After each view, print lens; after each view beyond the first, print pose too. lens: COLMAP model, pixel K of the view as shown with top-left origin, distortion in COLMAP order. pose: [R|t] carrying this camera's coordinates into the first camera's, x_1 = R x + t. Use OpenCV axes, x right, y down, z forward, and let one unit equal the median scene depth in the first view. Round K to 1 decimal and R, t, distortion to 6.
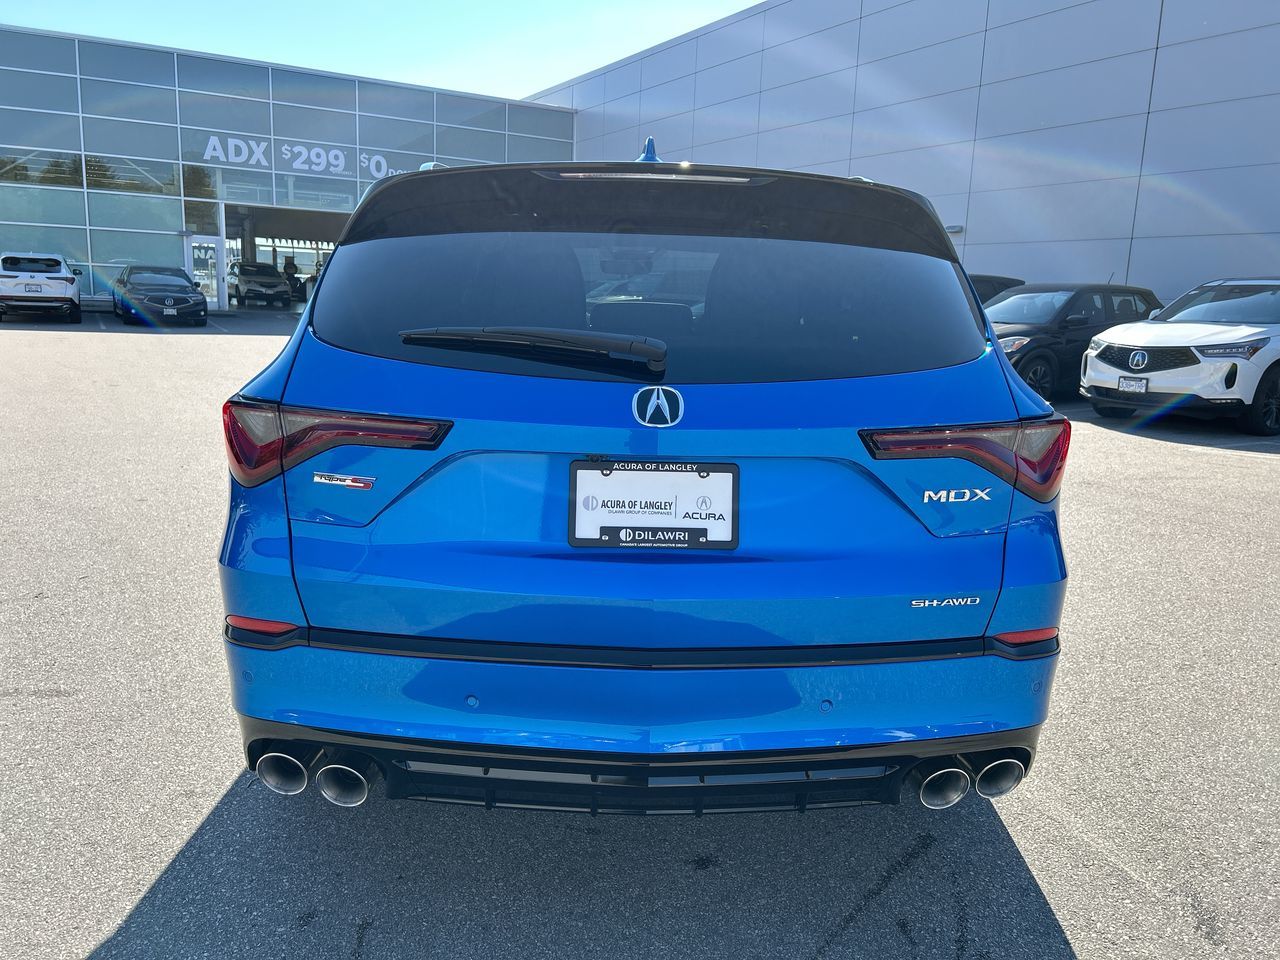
lens RADIAL K [[979.4, 0, 646.4], [0, 979.4, 467.8], [0, 0, 1]] dist [0.038830, -0.027219]
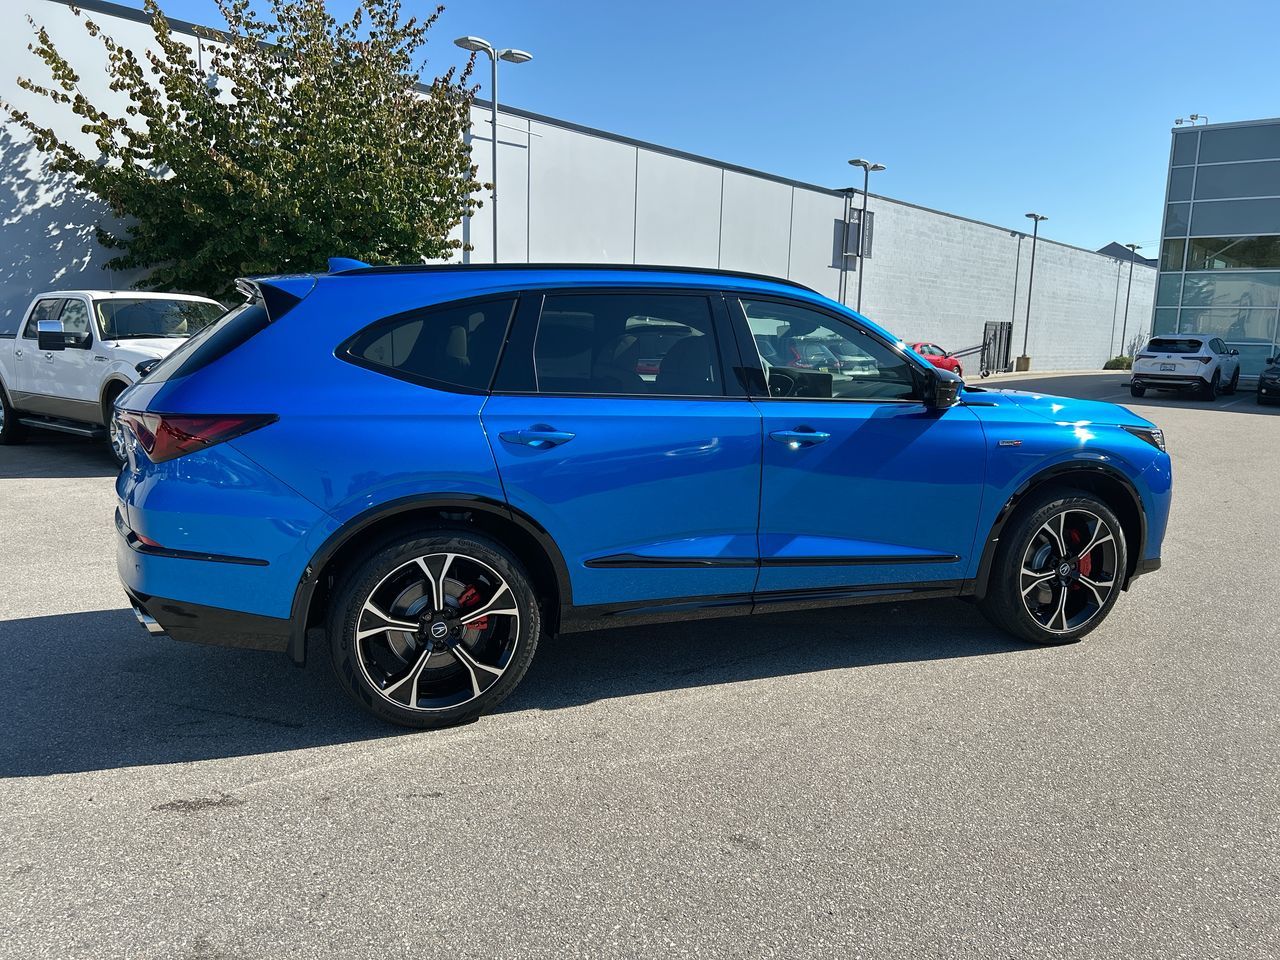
lens RADIAL K [[976.5, 0, 633.0], [0, 976.5, 479.3], [0, 0, 1]] dist [0.057040, -0.063947]
pose [[0.325738, 0.112692, -0.938720, 2.361441], [-0.179511, 0.982182, 0.055619, -0.187588], [0.928262, 0.150393, 0.340164, 1.242174]]
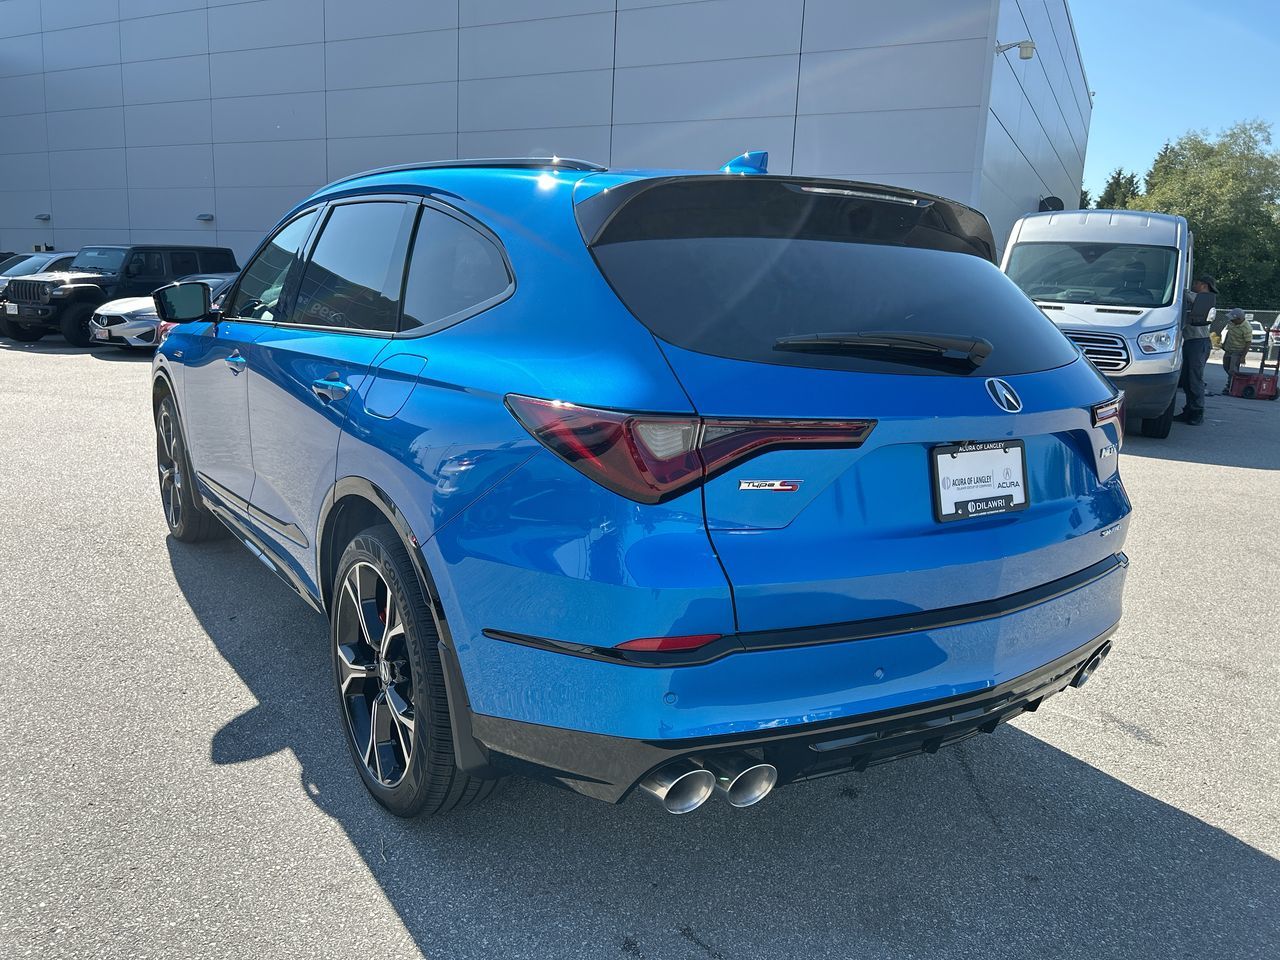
lens RADIAL K [[976.5, 0, 633.3], [0, 976.5, 476.4], [0, 0, 1]] dist [0.057040, -0.063947]
pose [[0.845408, -0.095112, 0.525585, -0.933918], [0.081754, 0.995465, 0.048641, -0.055627], [-0.527828, 0.001847, 0.849349, 0.205695]]
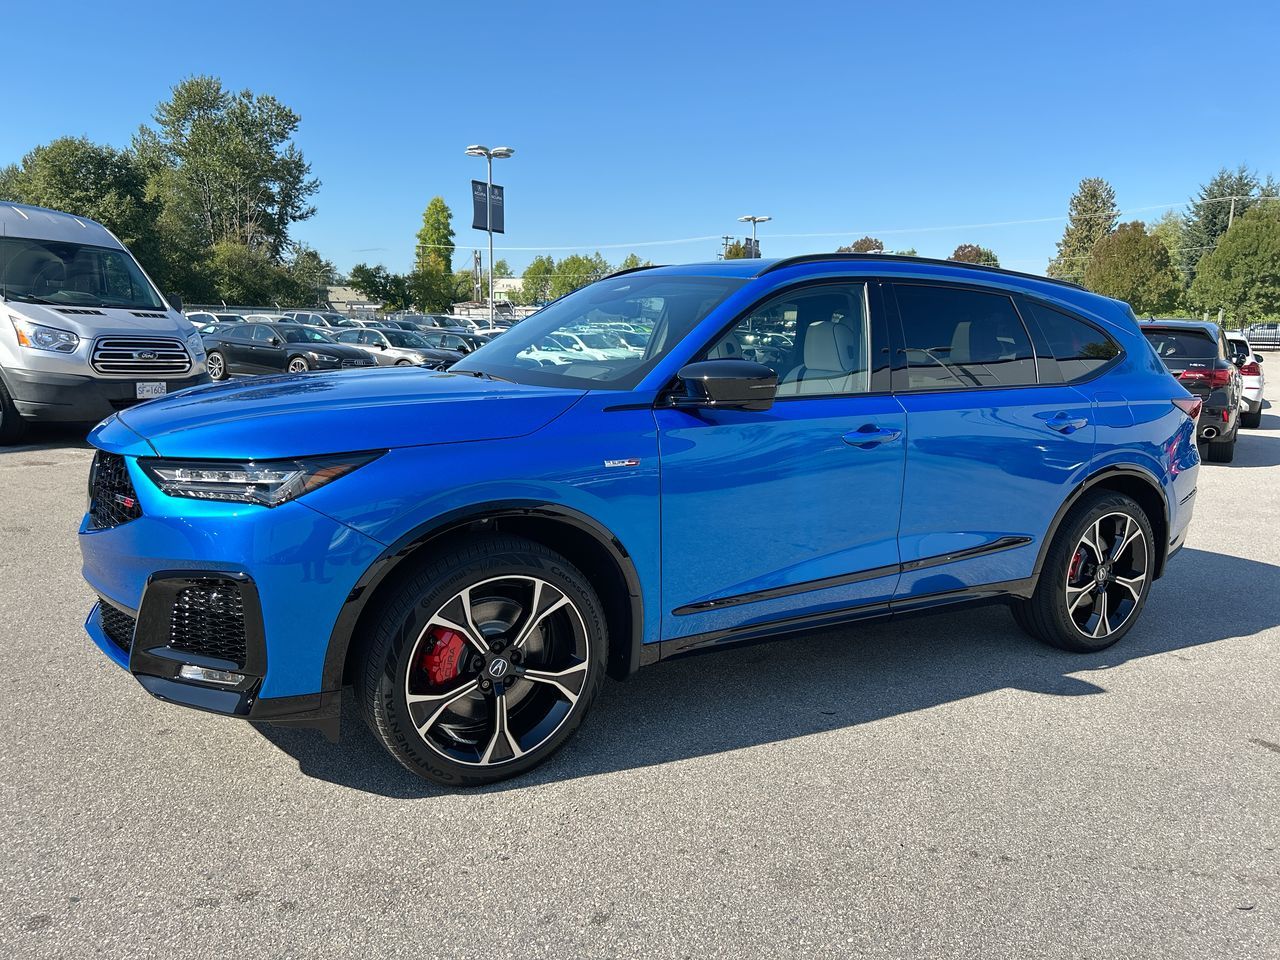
lens RADIAL K [[977.5, 0, 665.0], [0, 977.5, 471.8], [0, 0, 1]] dist [0.052130, -0.057132]
pose [[-0.500153, -0.173000, 0.848480, -1.972192], [0.111224, 0.958889, 0.261075, -0.717557], [-0.858764, 0.224949, -0.460350, 3.464175]]
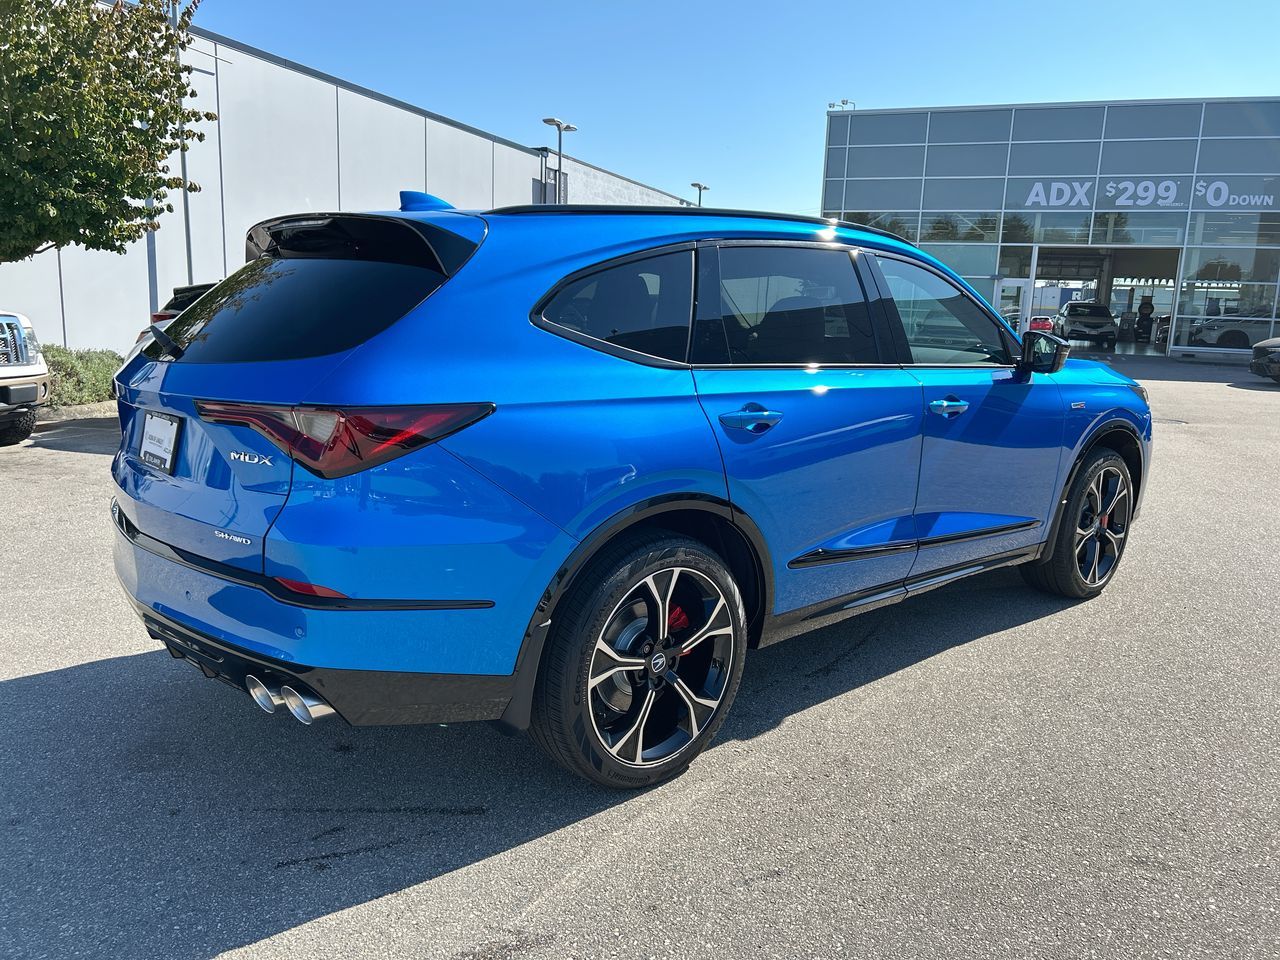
lens RADIAL K [[976.5, 0, 637.1], [0, 976.5, 471.9], [0, 0, 1]] dist [0.057040, -0.063947]
pose [[0.641380, 0.114471, -0.758635, 1.597109], [-0.143233, 0.989288, 0.028180, -0.061877], [0.753734, 0.090587, 0.650906, 0.540948]]
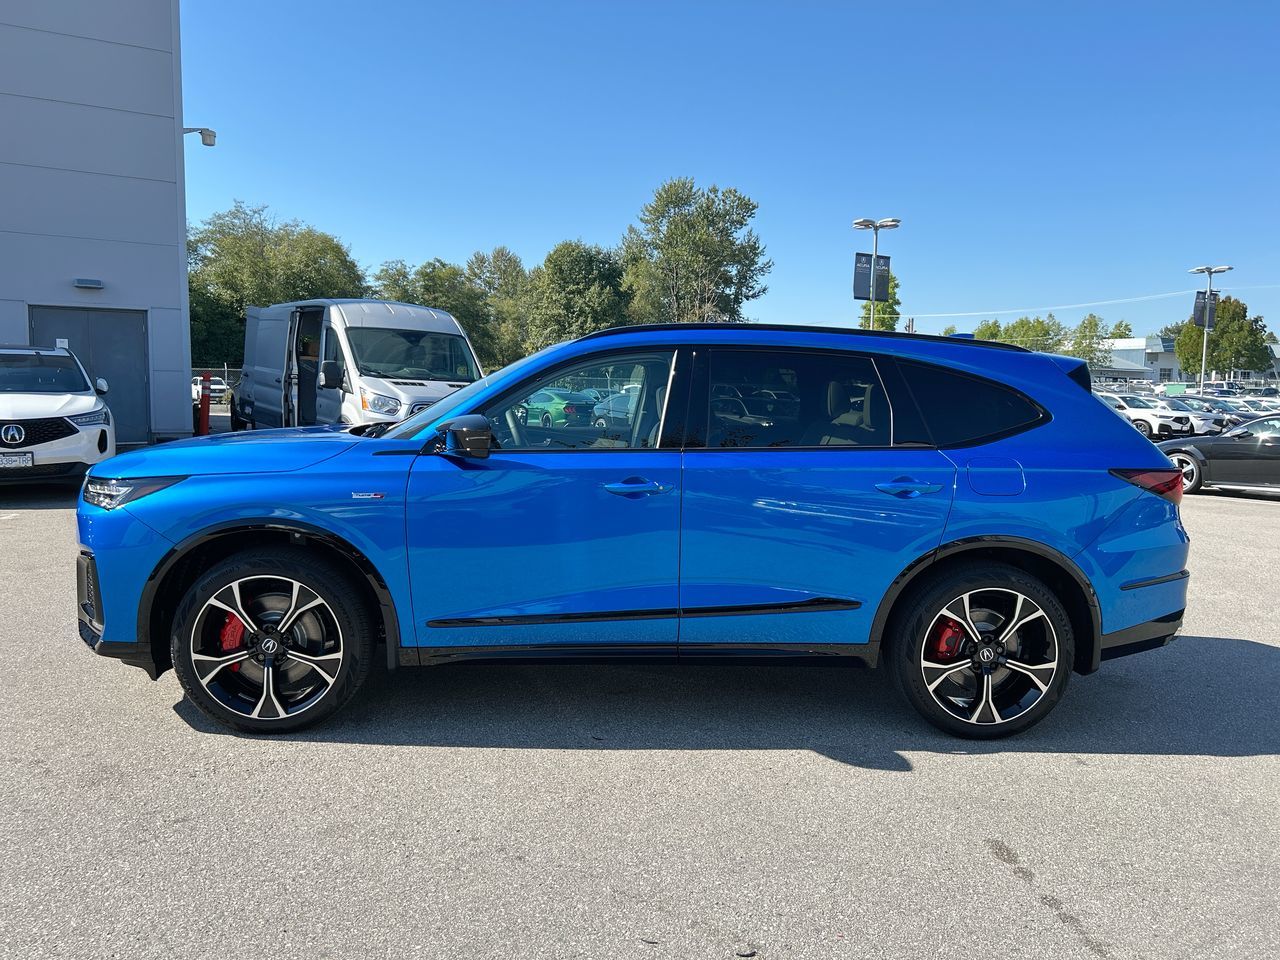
lens RADIAL K [[976.5, 0, 643.8], [0, 976.5, 485.9], [0, 0, 1]] dist [0.057040, -0.063947]
pose [[-0.043466, -0.137708, 0.989519, -2.596424], [0.156764, 0.977245, 0.142886, -0.541981], [-0.986679, 0.161332, -0.020890, 2.267716]]
